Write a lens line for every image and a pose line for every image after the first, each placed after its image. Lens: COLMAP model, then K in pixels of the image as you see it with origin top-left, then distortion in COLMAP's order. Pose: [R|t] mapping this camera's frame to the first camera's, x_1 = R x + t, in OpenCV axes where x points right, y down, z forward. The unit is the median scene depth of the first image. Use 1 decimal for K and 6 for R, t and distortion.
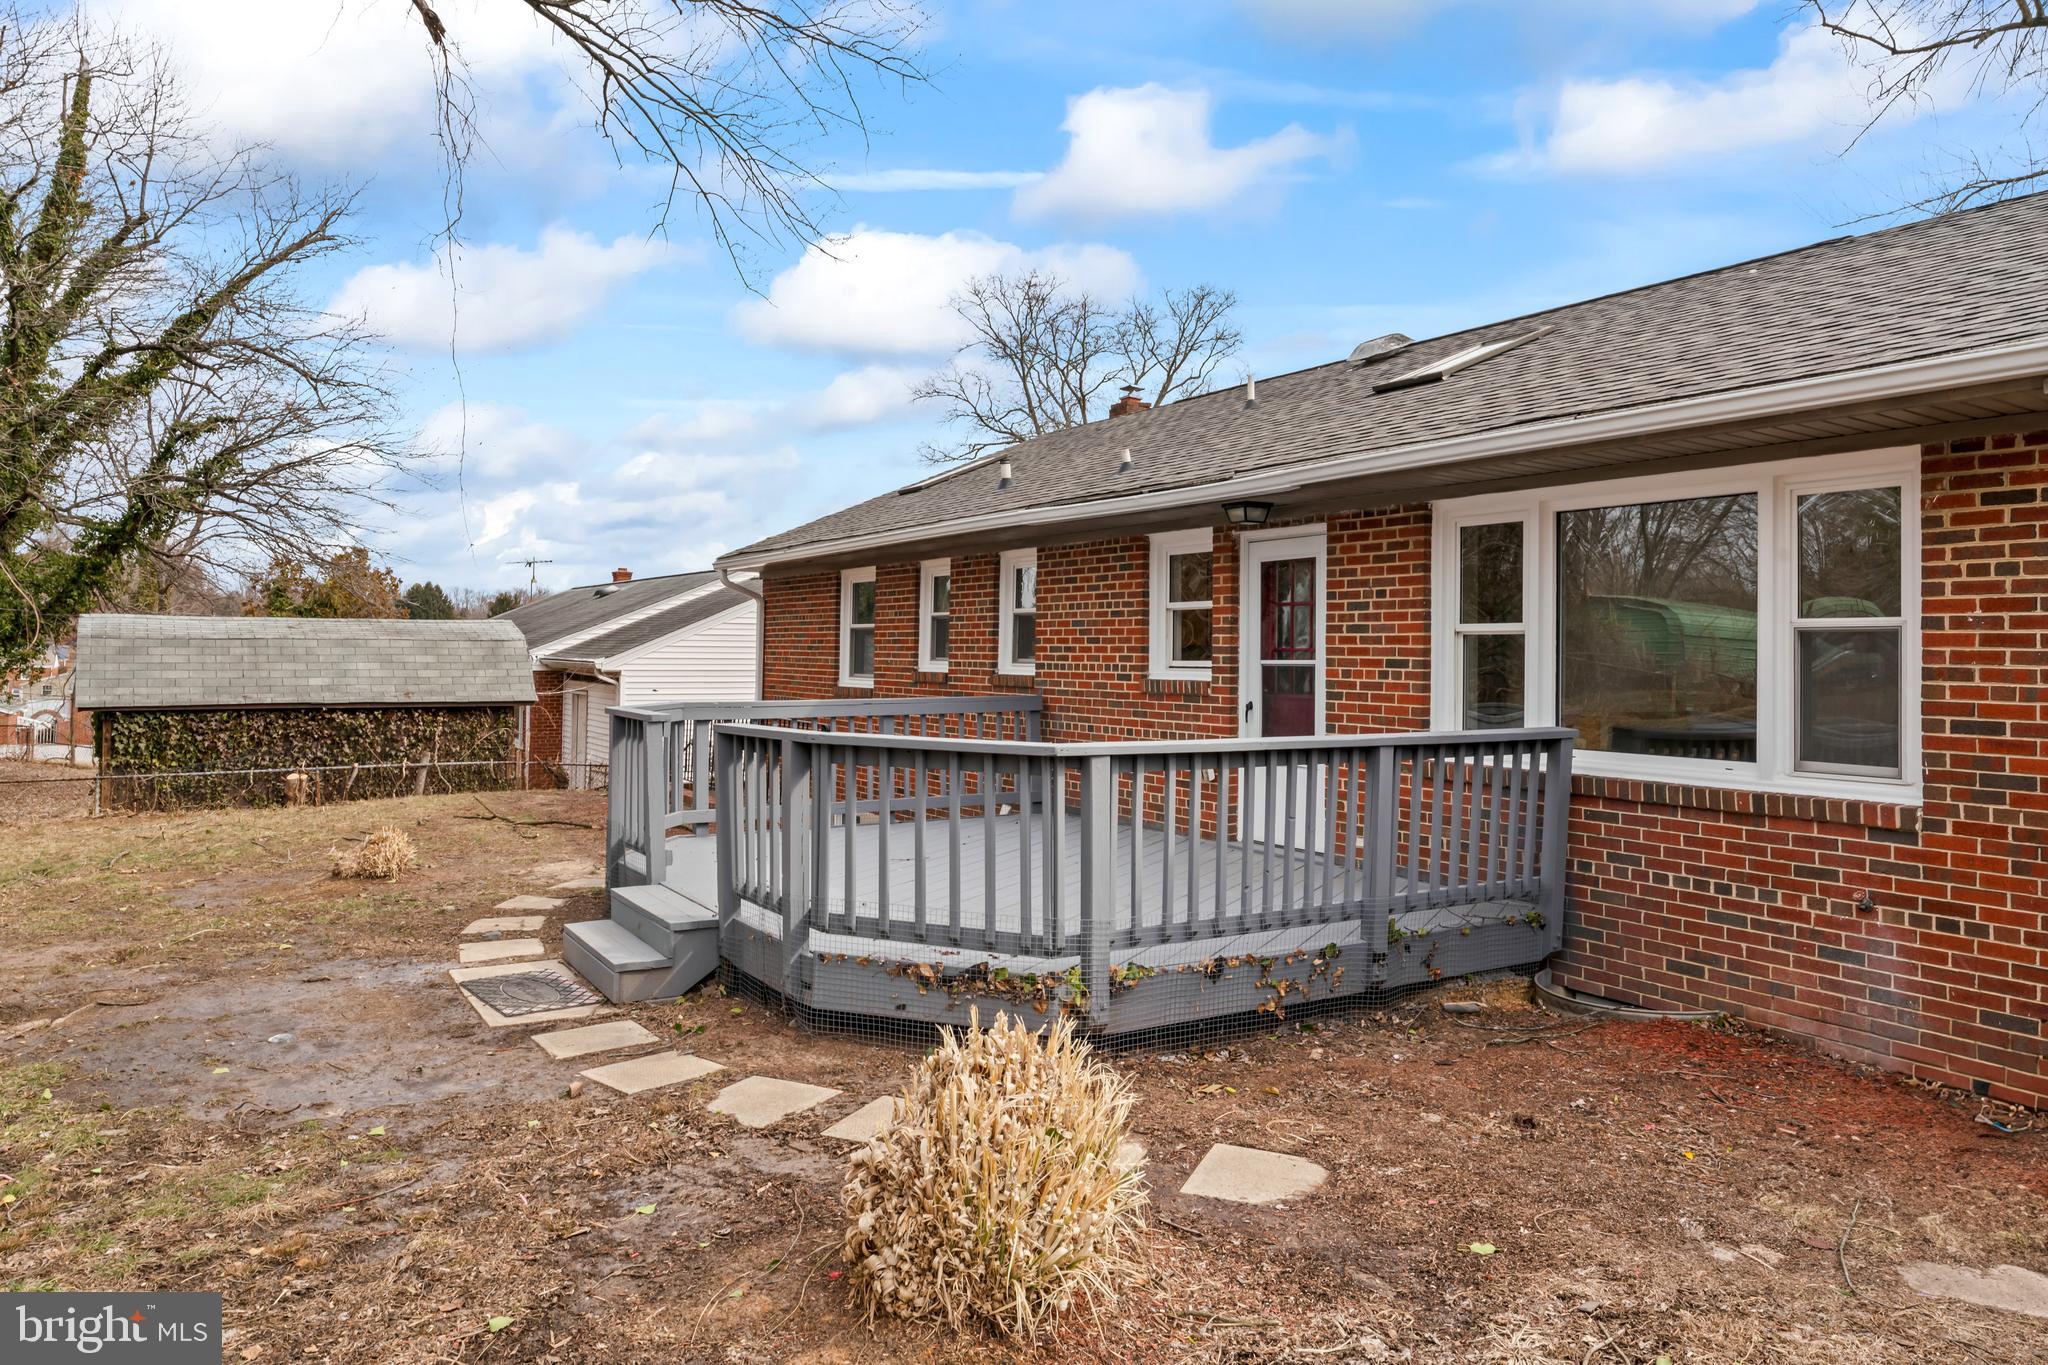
lens RADIAL K [[1340.8, 0, 993.7], [0, 1340.8, 686.6], [0, 0, 1]] dist [0.003447, 0.000444]
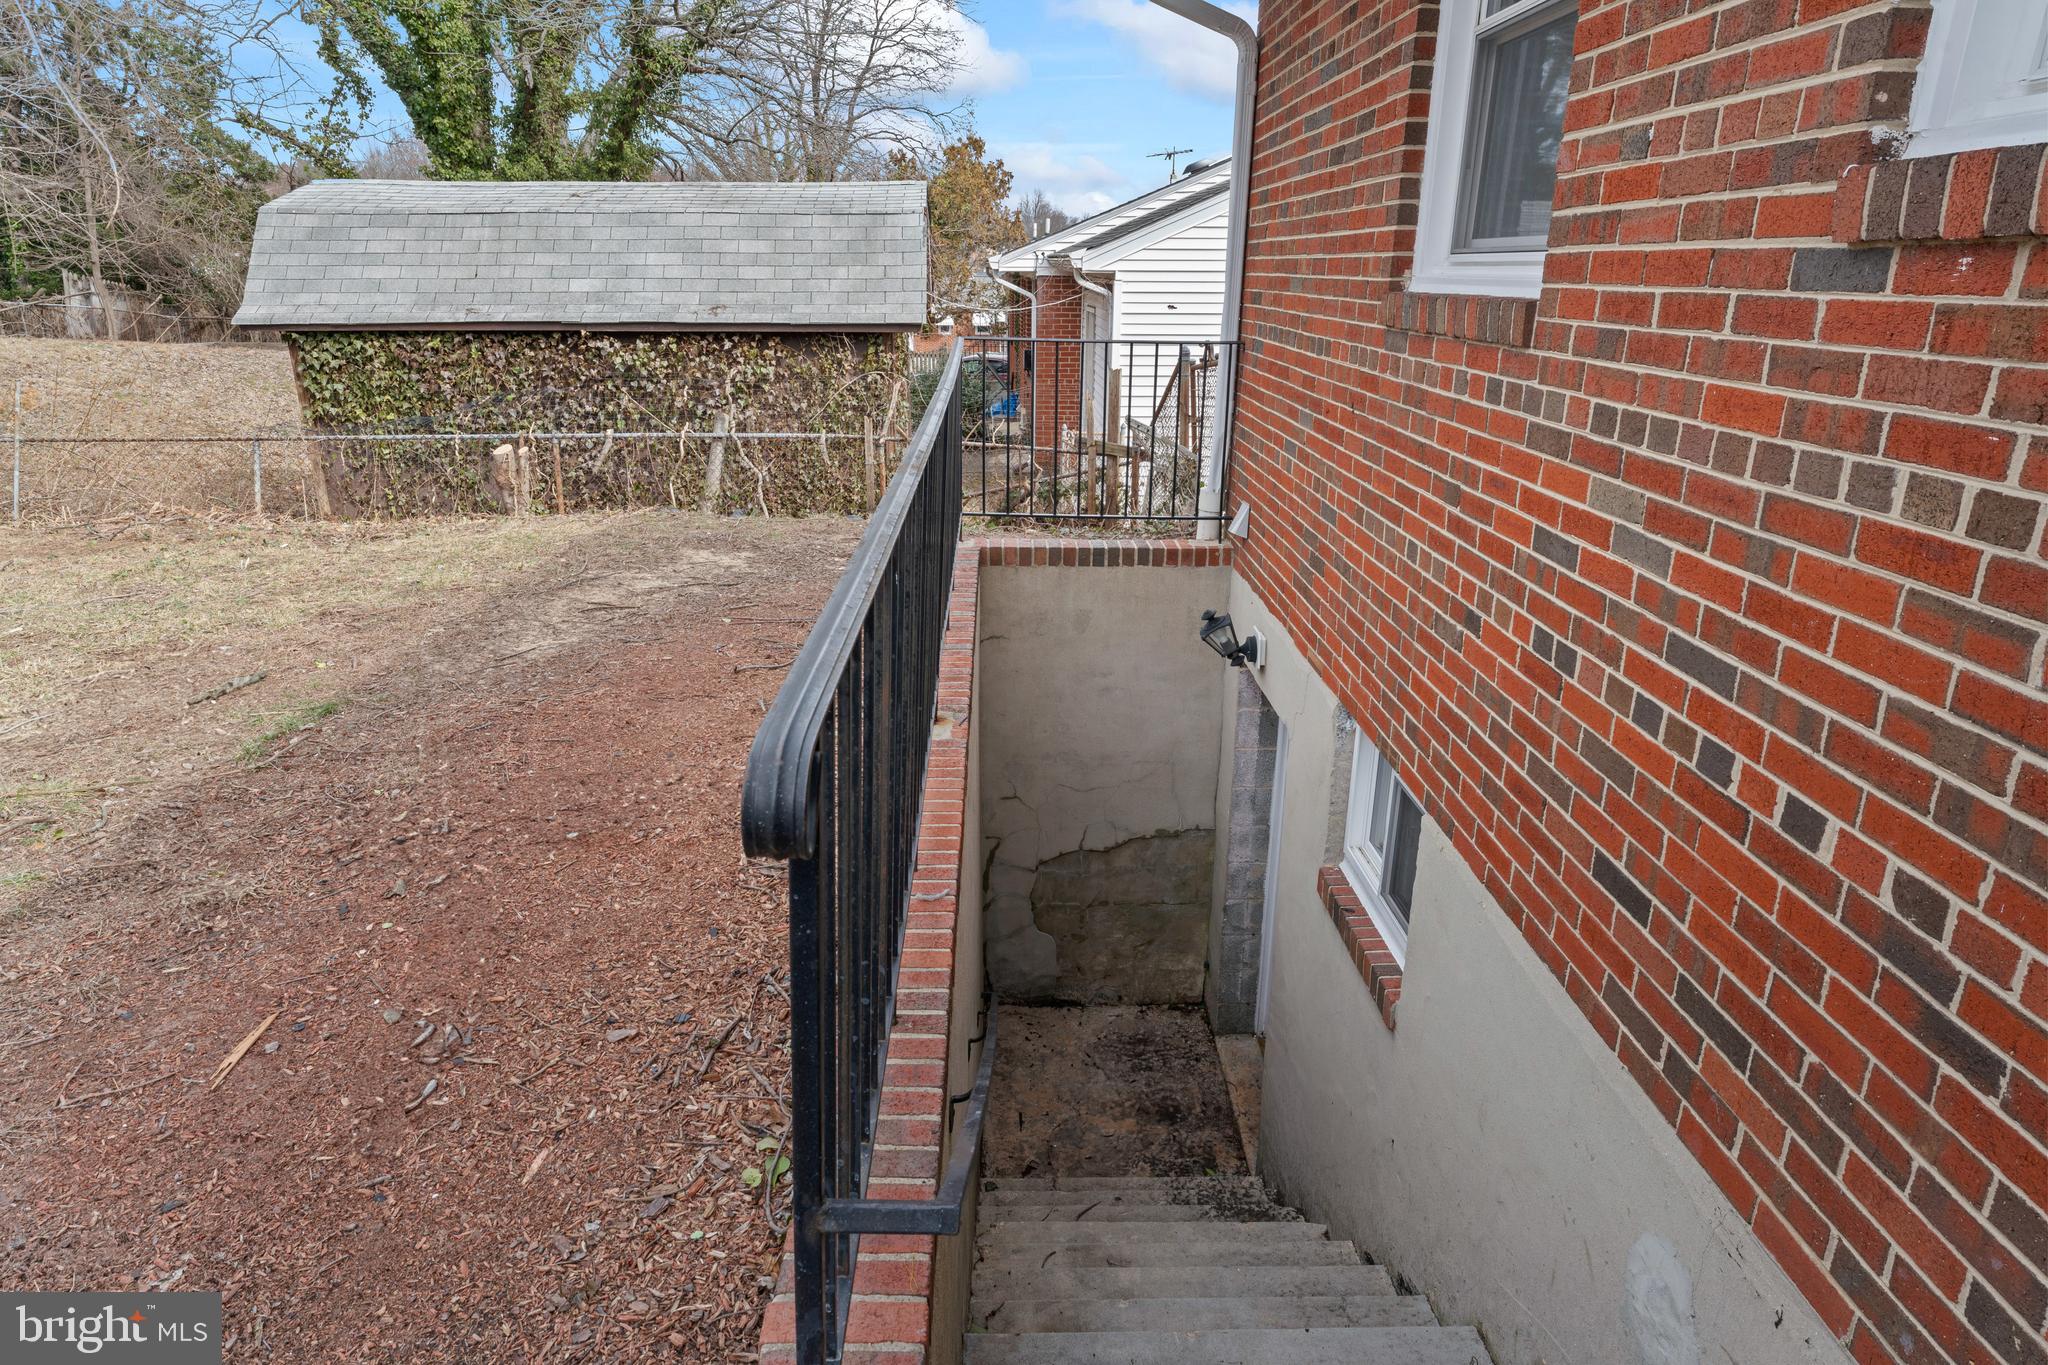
lens RADIAL K [[1171.3, 0, 1024.0], [0, 1171.3, 682.5], [0, 0, 1]] dist [-0.000530, -0.000999]
pose [[0.869514, 0.159319, -0.467507, -0.084336], [-0.008430, 0.951196, 0.308472, 0.003350], [0.493836, -0.264280, 0.828422, 1.038277]]
